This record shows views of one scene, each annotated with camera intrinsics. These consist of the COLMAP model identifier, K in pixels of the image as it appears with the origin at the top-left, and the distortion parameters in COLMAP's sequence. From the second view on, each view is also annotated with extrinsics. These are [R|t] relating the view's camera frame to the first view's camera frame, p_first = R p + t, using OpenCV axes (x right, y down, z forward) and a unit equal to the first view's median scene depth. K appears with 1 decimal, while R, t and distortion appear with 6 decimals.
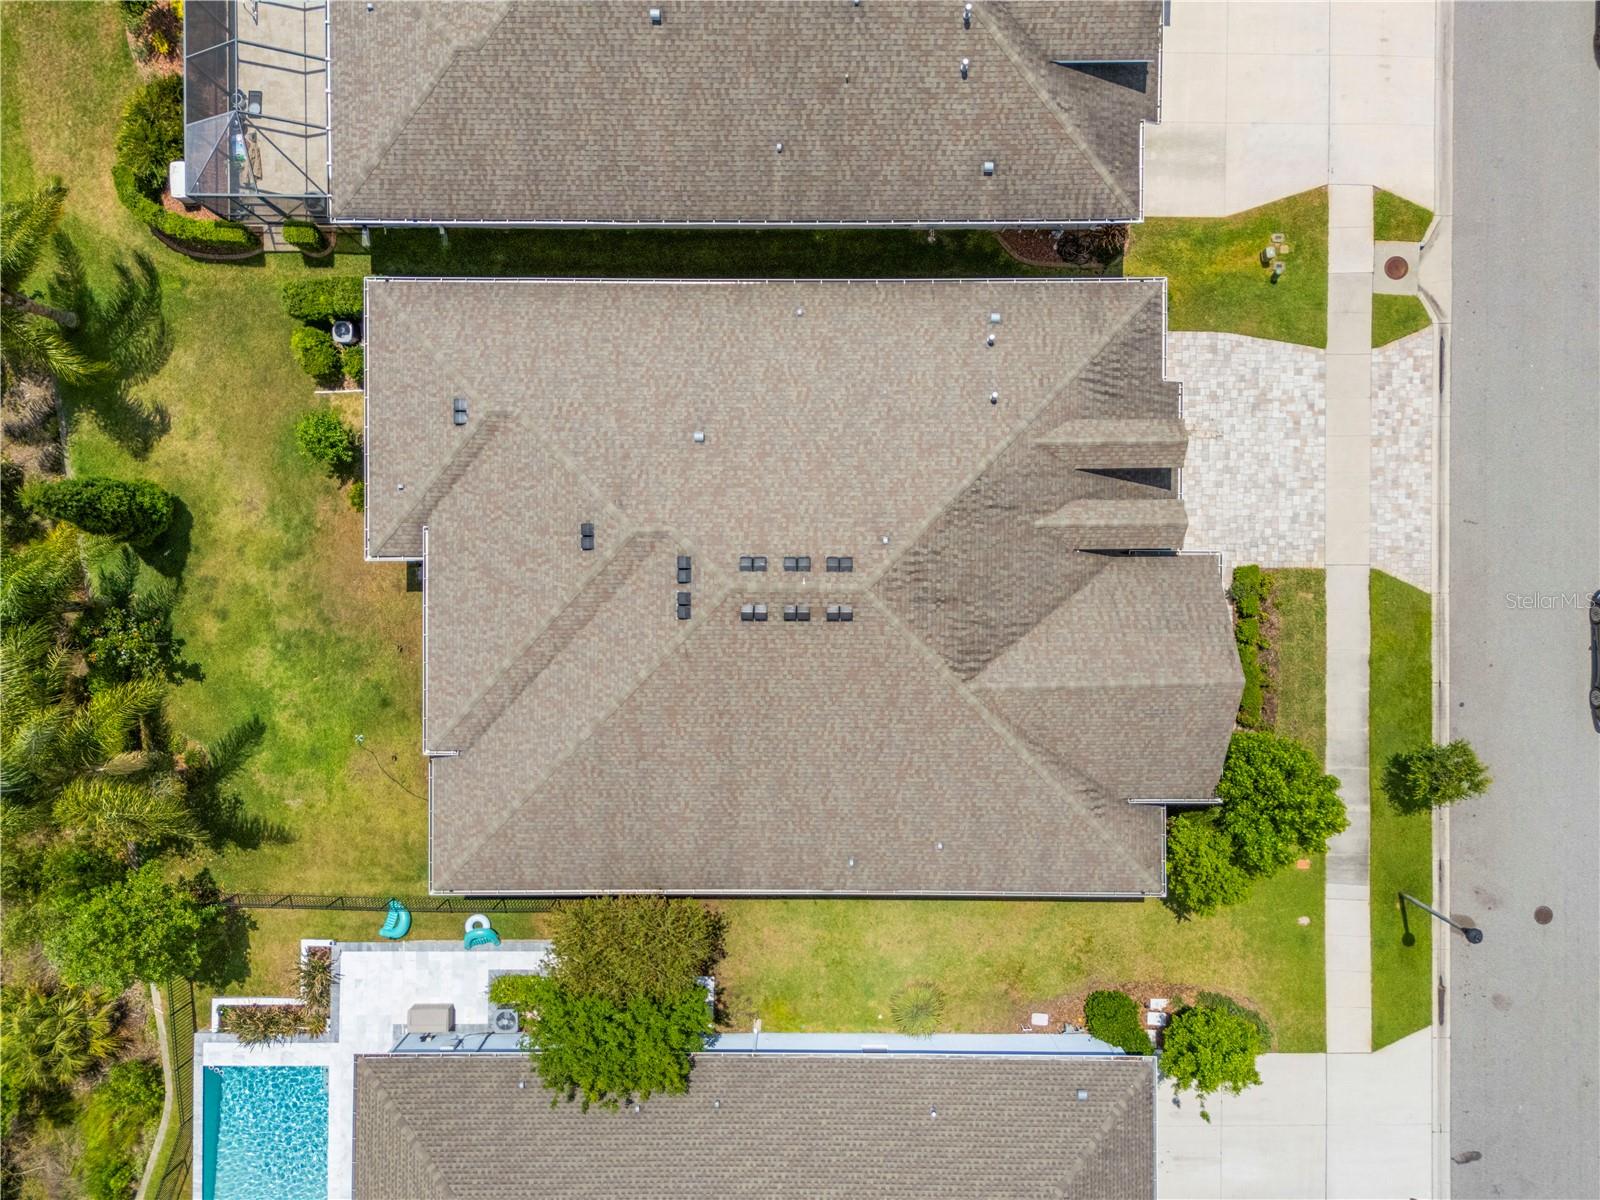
lens RADIAL K [[1194.3, 0, 796.3], [0, 1194.3, 597.2], [0, 0, 1]] dist [0.078734, -0.087106]
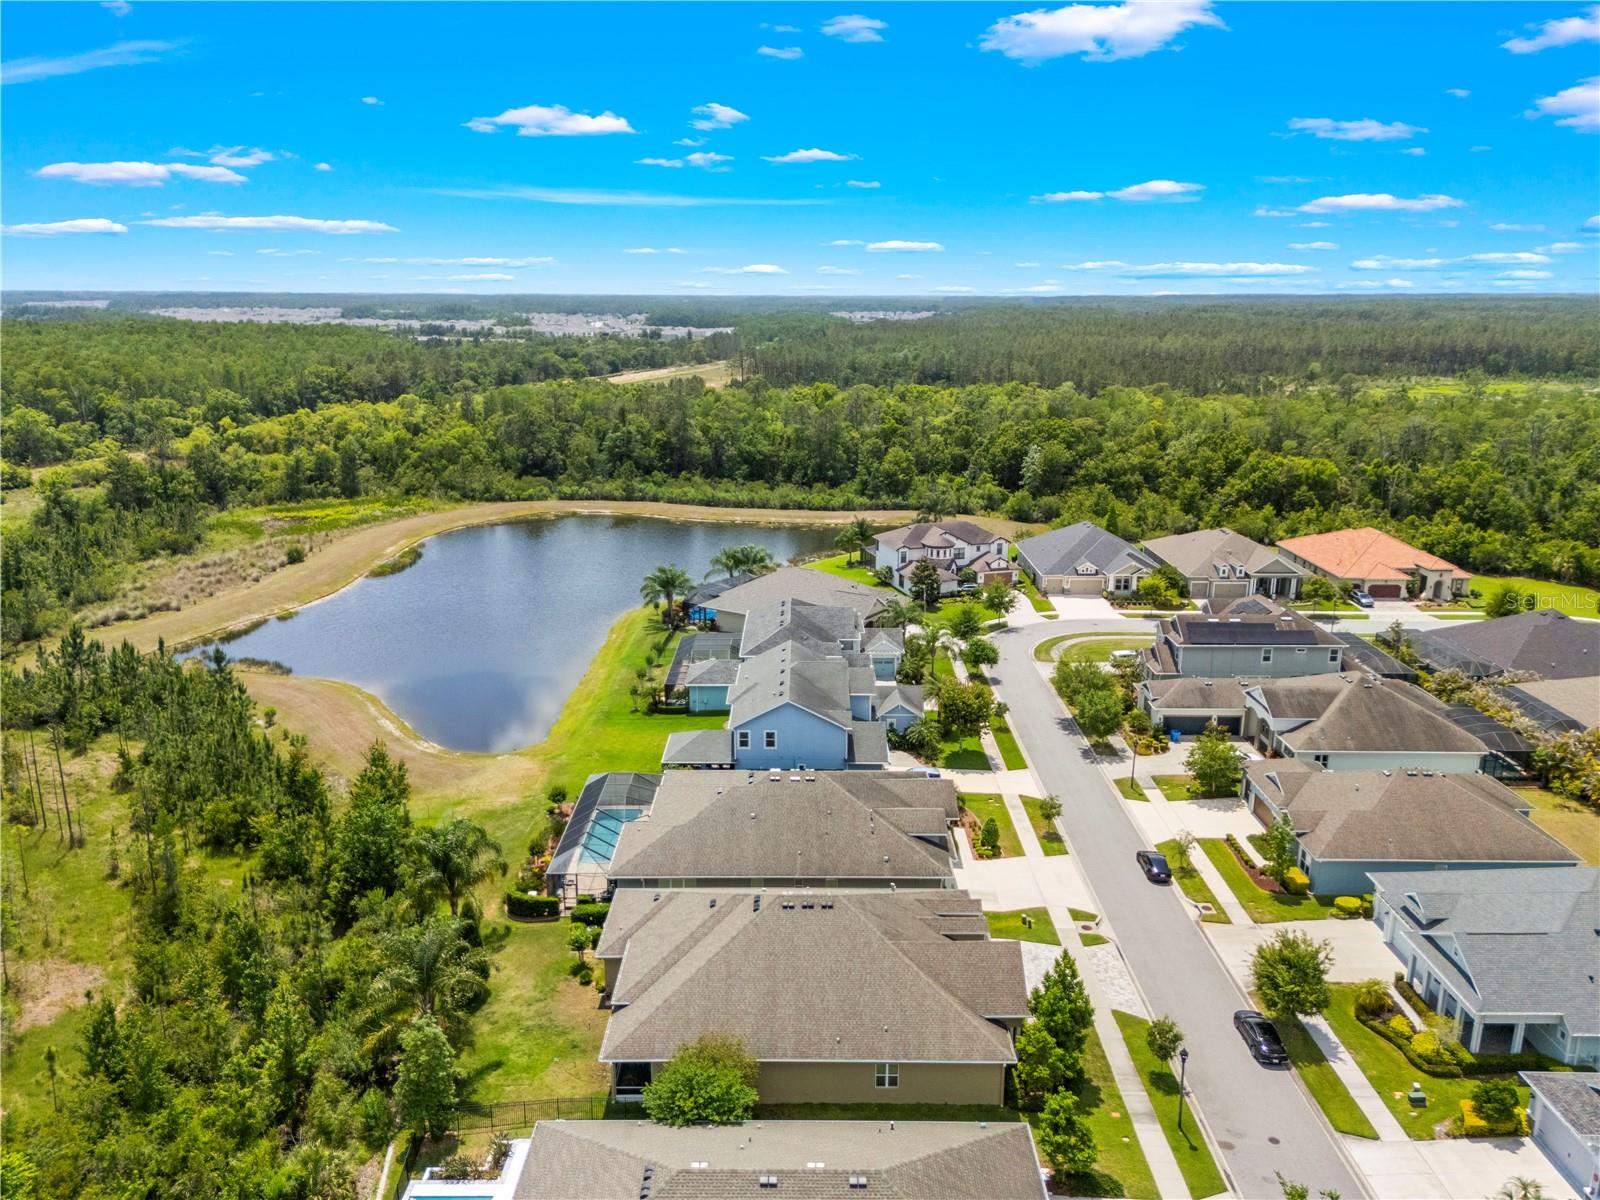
lens RADIAL K [[1171.9, 0, 796.1], [0, 1171.9, 598.2], [0, 0, 1]] dist [0.043302, -0.087764]
pose [[0.999966, 0.007748, -0.002808, -0.015555], [-0.004638, 0.247551, -0.968864, 1.600618], [-0.006812, 0.968844, 0.247578, -0.071730]]
